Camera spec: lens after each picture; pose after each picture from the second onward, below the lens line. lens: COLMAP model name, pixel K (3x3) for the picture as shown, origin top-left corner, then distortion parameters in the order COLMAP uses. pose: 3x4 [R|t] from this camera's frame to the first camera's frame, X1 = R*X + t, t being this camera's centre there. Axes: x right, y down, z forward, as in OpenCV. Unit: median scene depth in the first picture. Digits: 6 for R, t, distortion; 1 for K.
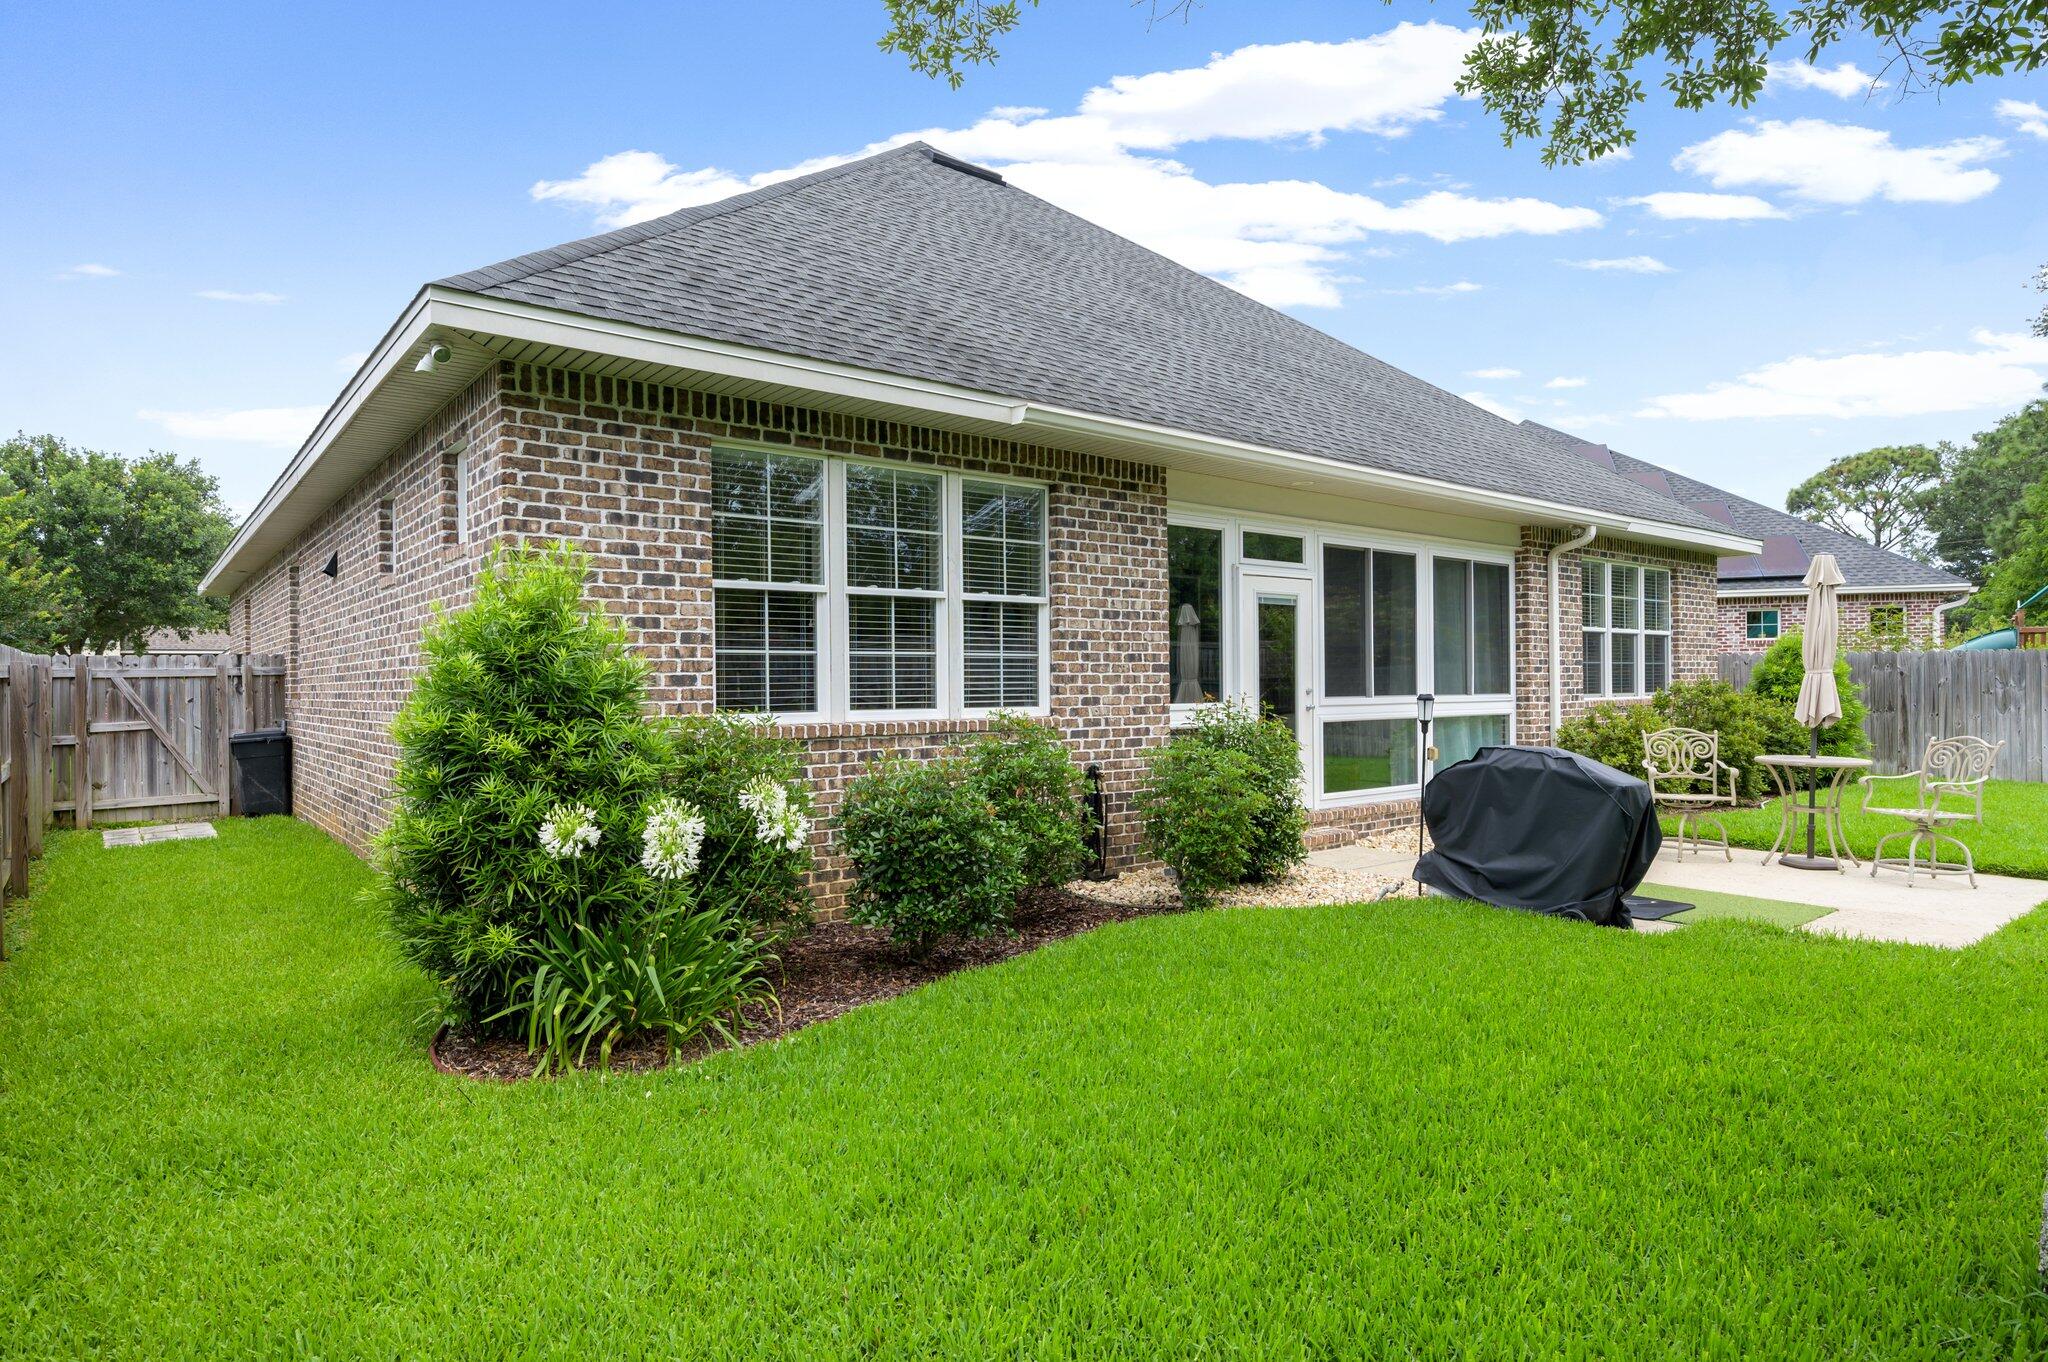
lens RADIAL K [[994.0, 0, 1026.4], [0, 994.0, 664.7], [0, 0, 1]] dist [0.000136, -0.000500]
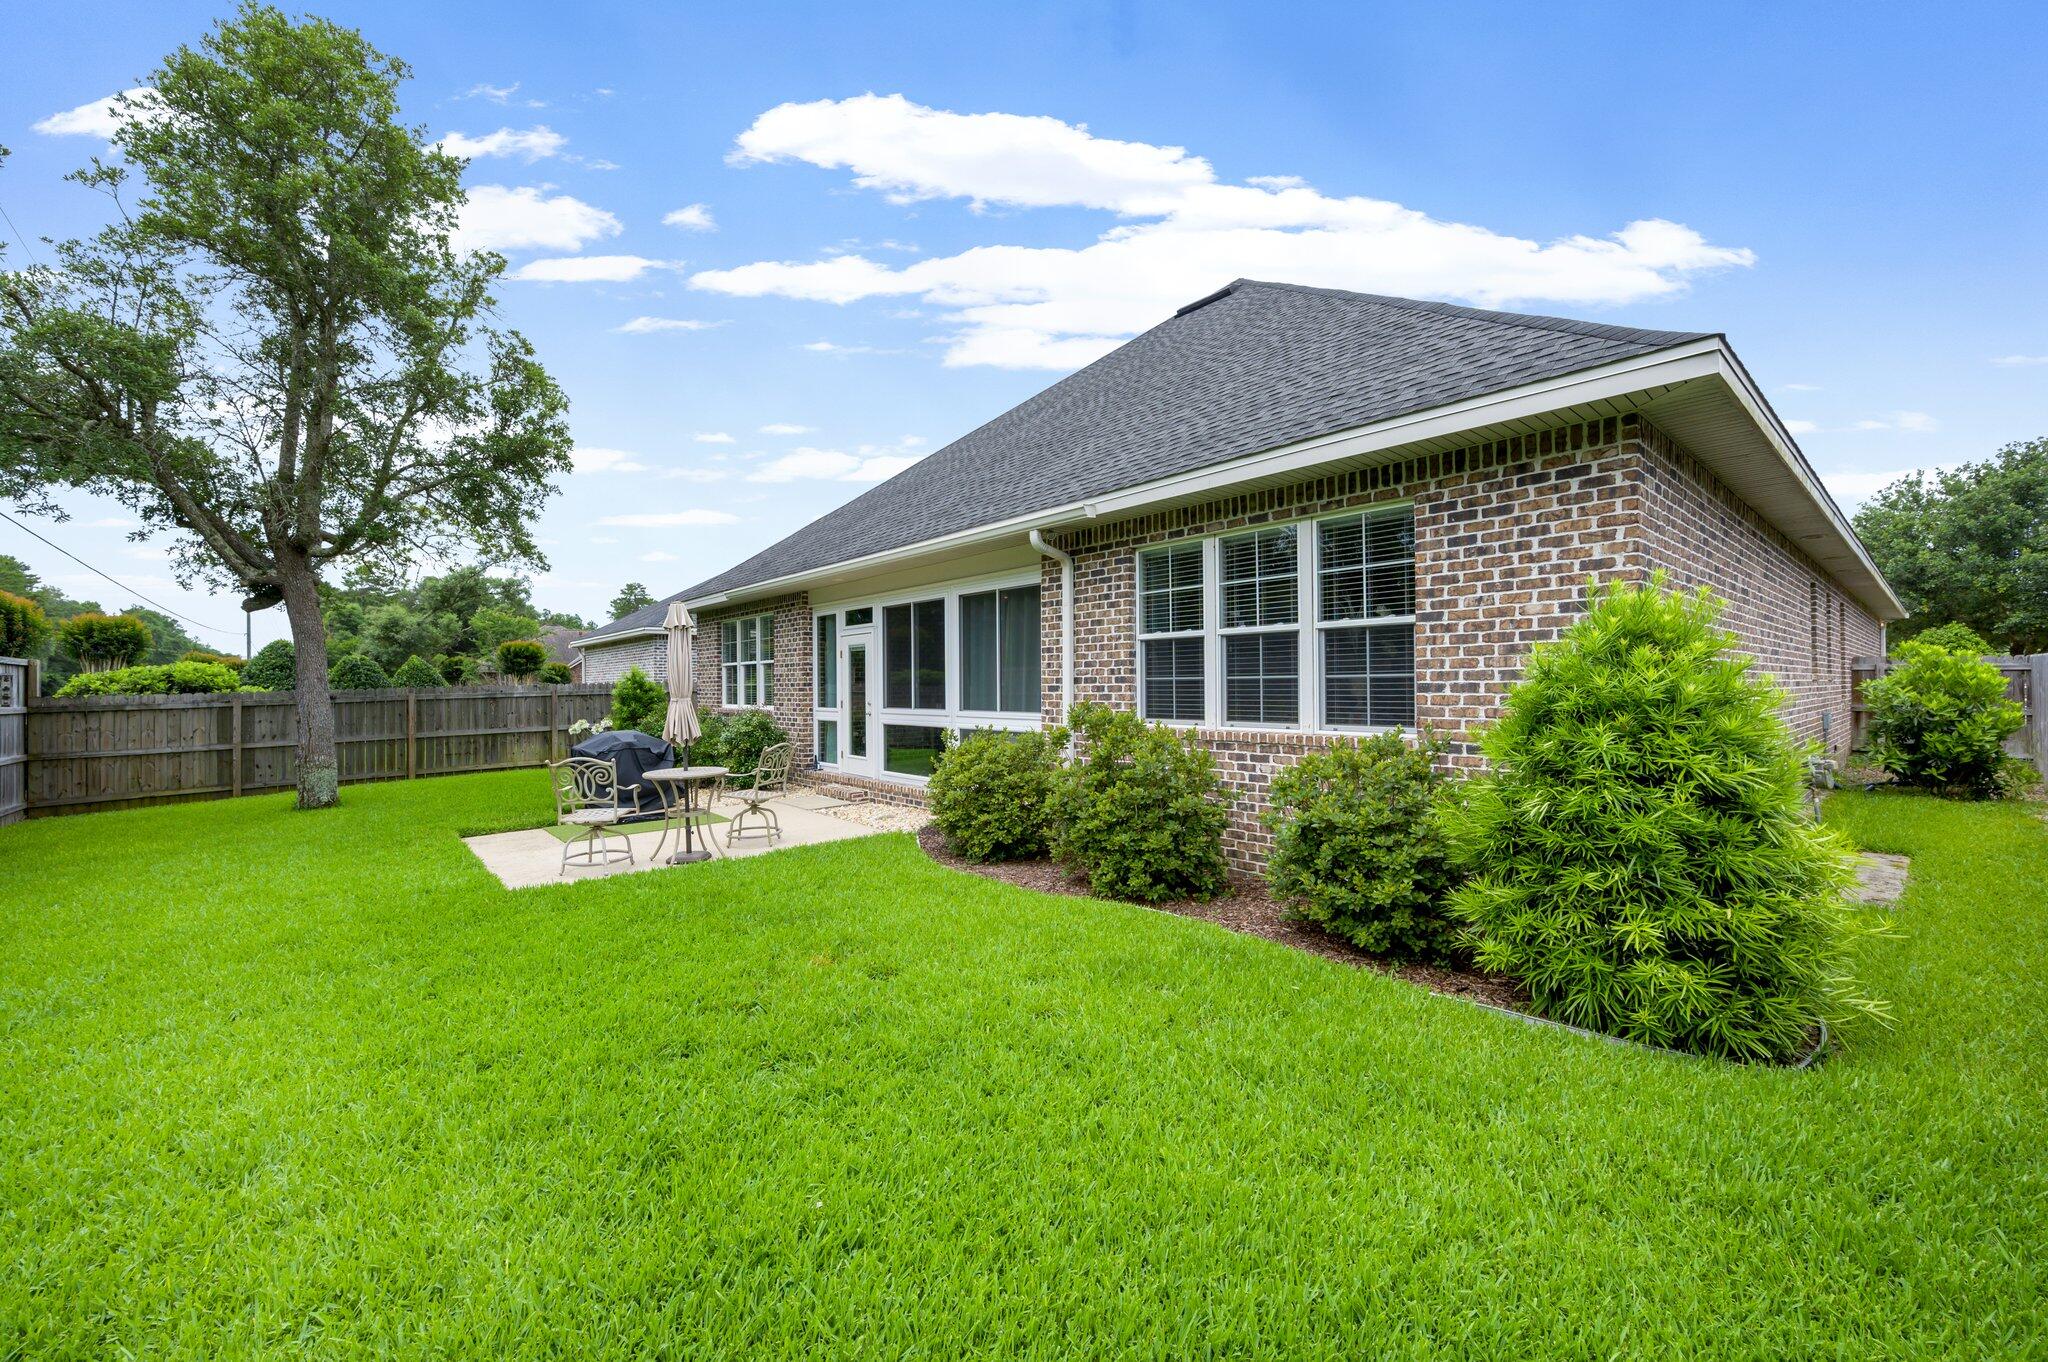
lens RADIAL K [[837.8, 0, 1028.0], [0, 837.8, 674.9], [0, 0, 1]] dist [-0.004443, 0.000628]
pose [[0.076792, -0.020388, -0.996839, 1.010100], [0.003945, 0.999789, -0.020145, 0.005895], [0.997039, -0.002386, 0.076856, 0.709506]]
